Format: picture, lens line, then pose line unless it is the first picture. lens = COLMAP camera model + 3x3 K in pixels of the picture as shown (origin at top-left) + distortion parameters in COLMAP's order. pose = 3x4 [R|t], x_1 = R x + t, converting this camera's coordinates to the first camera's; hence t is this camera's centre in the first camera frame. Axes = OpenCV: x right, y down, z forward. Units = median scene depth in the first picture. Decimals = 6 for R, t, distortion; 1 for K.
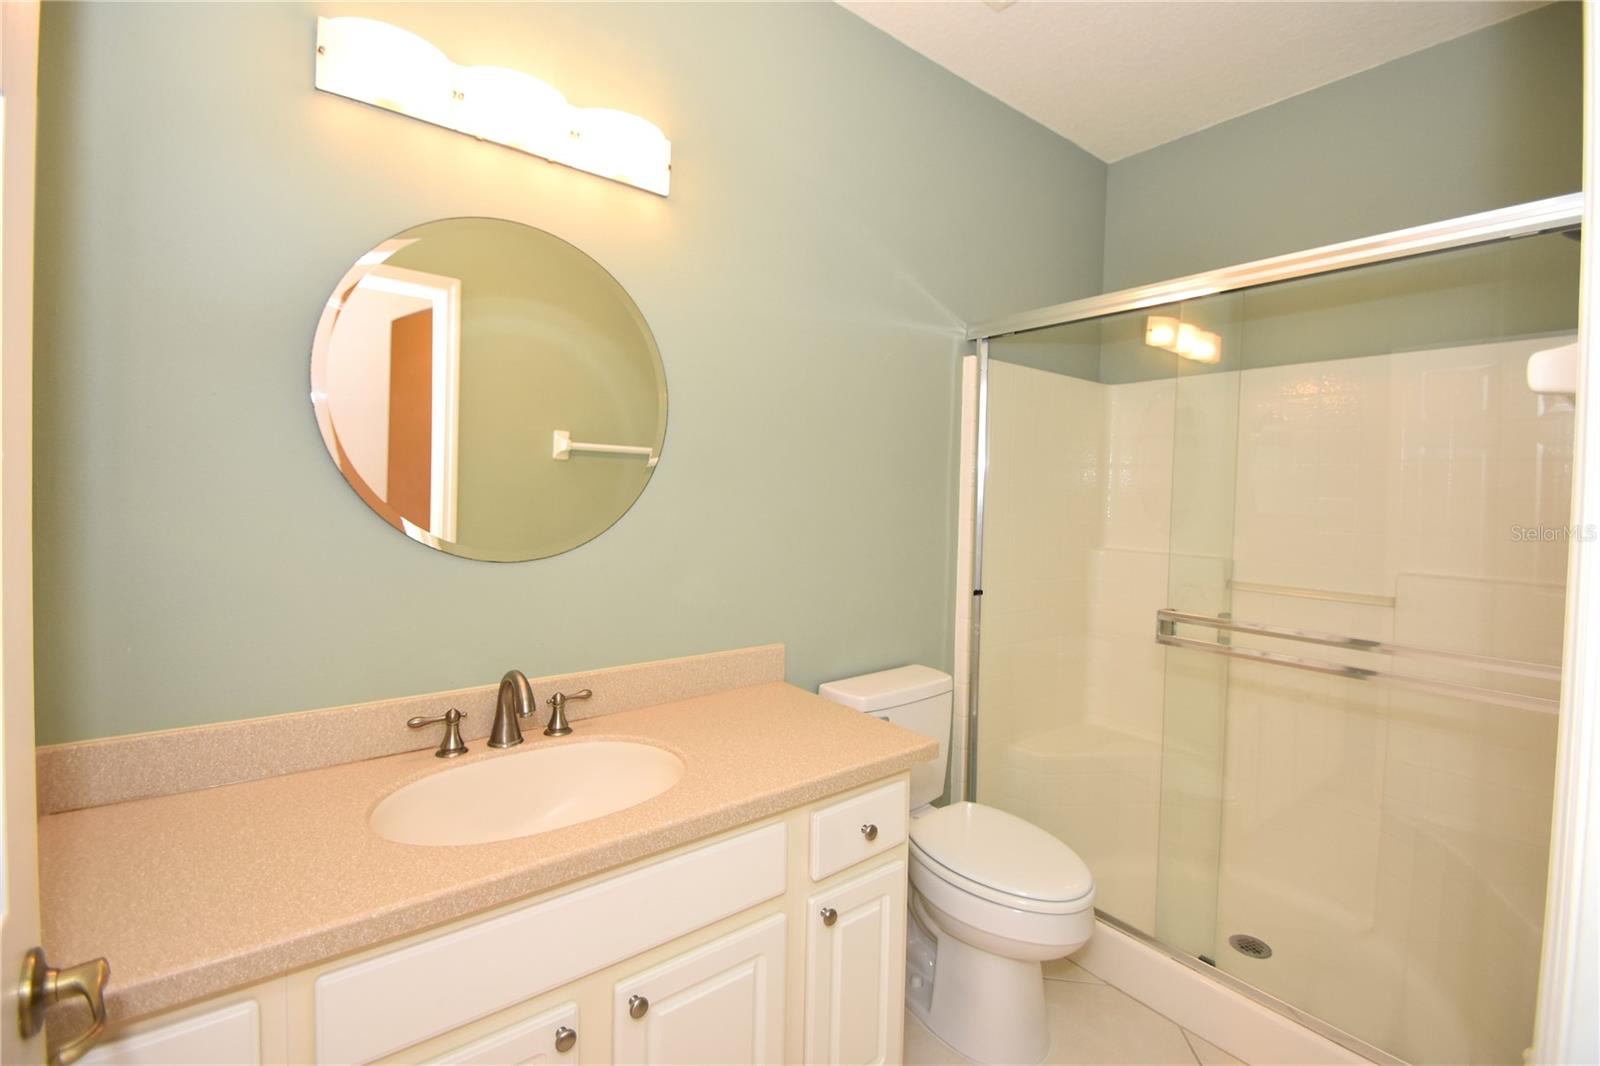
lens RADIAL K [[702.2, 0, 797.2], [0, 702.2, 504.2], [0, 0, 1]] dist [0.035498, 0.000207]
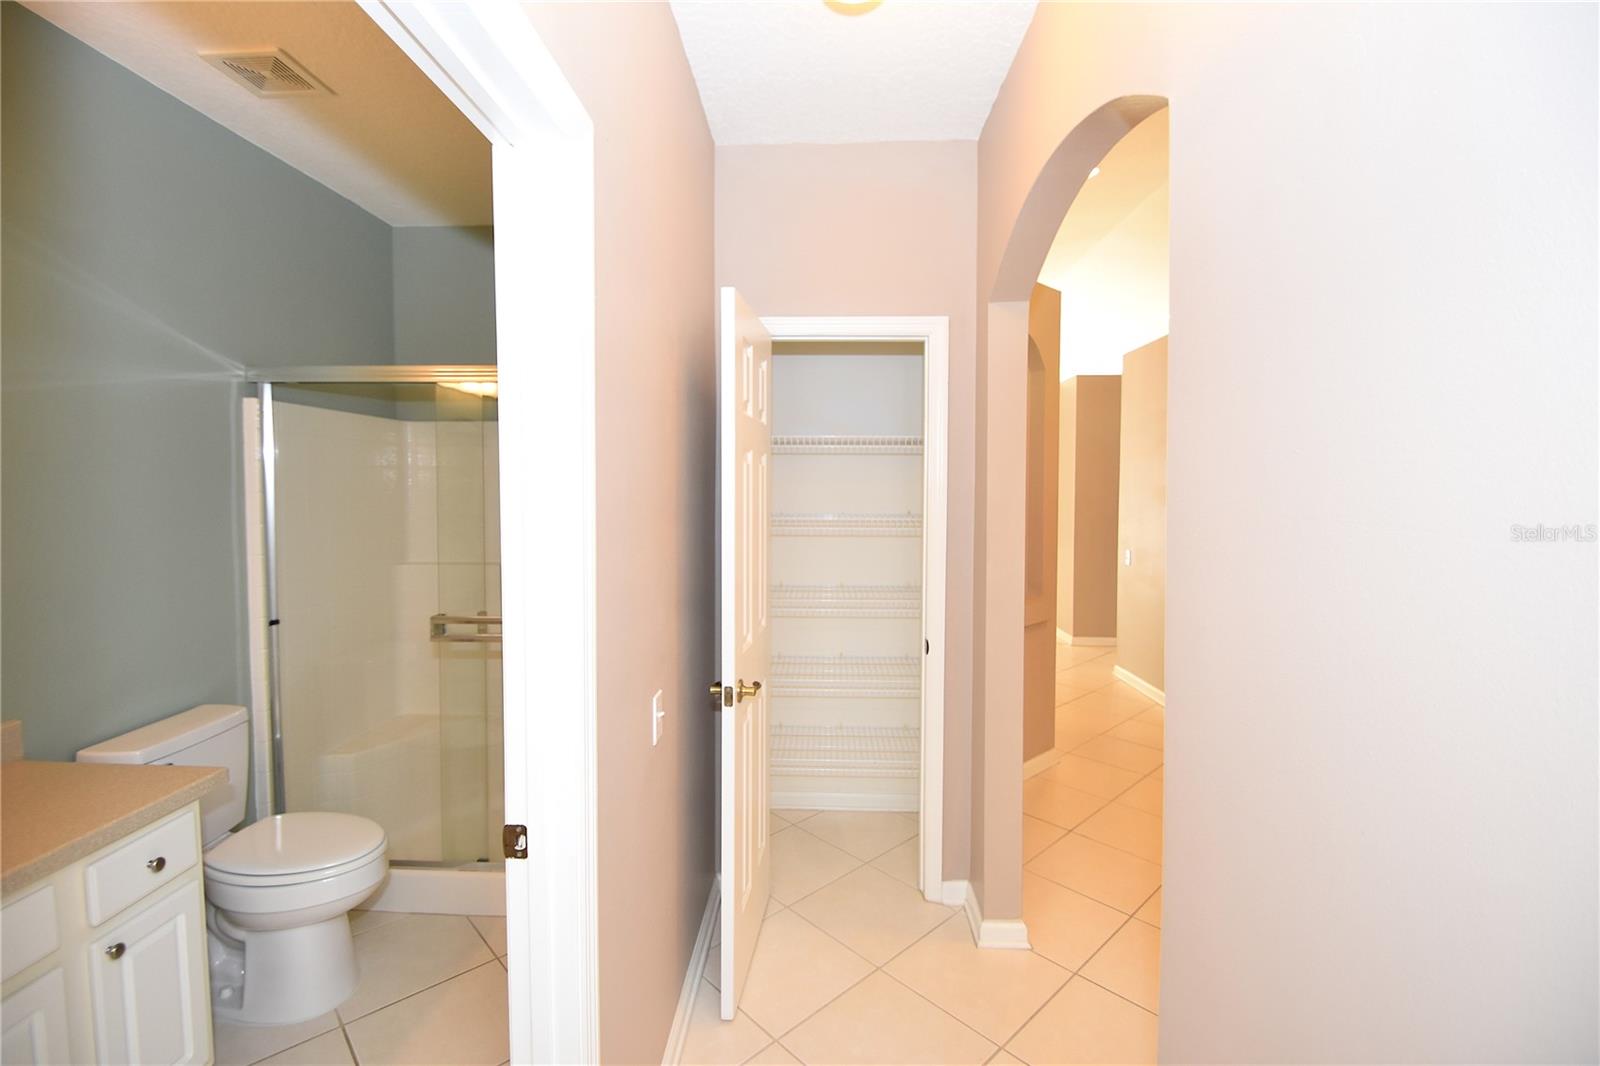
lens RADIAL K [[705.3, 0, 792.7], [0, 705.3, 511.1], [0, 0, 1]] dist [-0.000164, -0.011308]
pose [[0.651099, -0.051745, 0.757227, -0.031092], [0.029115, 0.998642, 0.043209, -0.076134], [-0.758434, -0.006087, 0.651721, -0.324250]]
